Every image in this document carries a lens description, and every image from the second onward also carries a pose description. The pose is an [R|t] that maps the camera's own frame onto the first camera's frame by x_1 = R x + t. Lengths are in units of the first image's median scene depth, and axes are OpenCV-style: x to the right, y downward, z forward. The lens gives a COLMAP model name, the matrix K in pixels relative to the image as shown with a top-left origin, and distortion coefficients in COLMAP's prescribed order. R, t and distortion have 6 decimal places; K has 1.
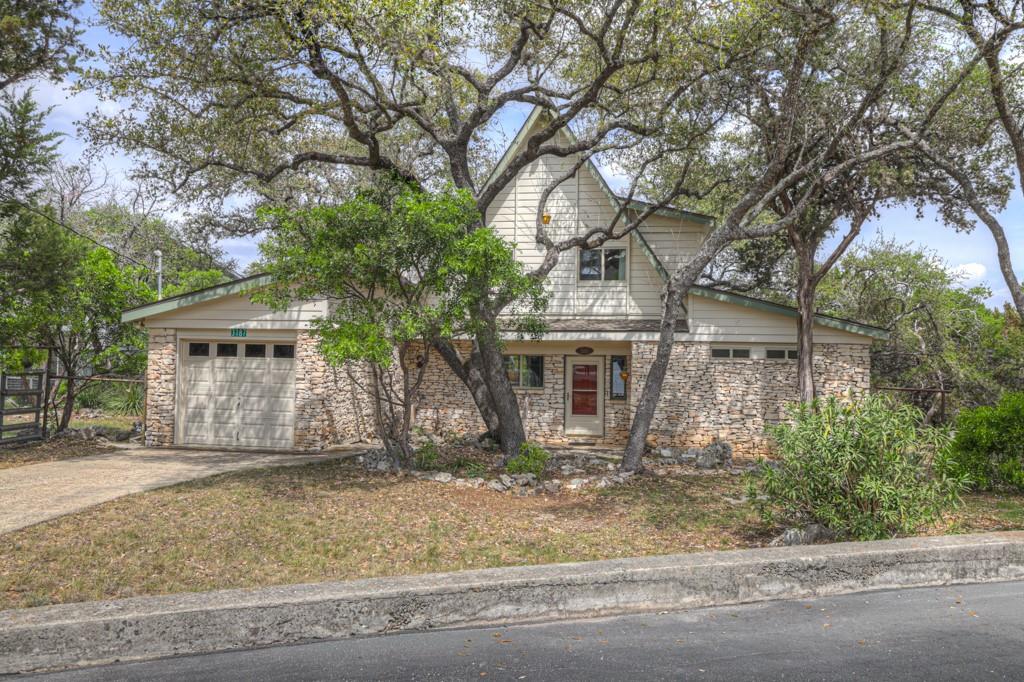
lens RADIAL K [[815.4, 0, 512.0], [0, 815.4, 341.0], [0, 0, 1]] dist [0.089593, -0.000553]
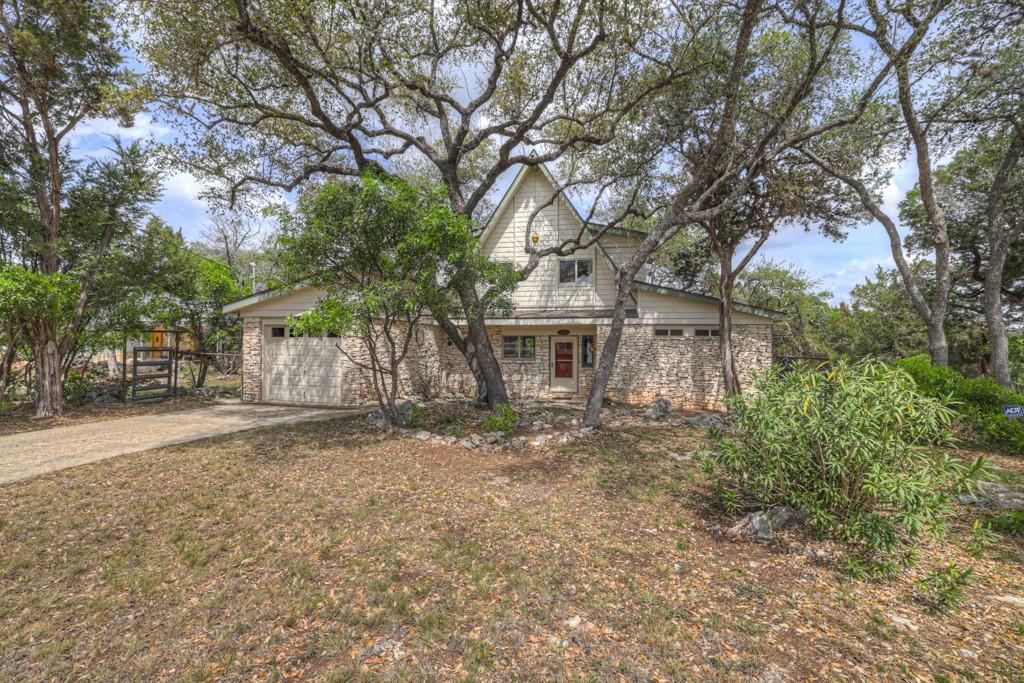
lens RADIAL K [[449.3, 0, 512.0], [0, 449.3, 341.5], [0, 0, 1]] dist [-0.000986, 0.000096]
pose [[0.998119, -0.009200, -0.060605, 0.052660], [0.010141, 0.999832, 0.015247, 0.016843], [0.060454, -0.015833, 0.998045, 0.247202]]
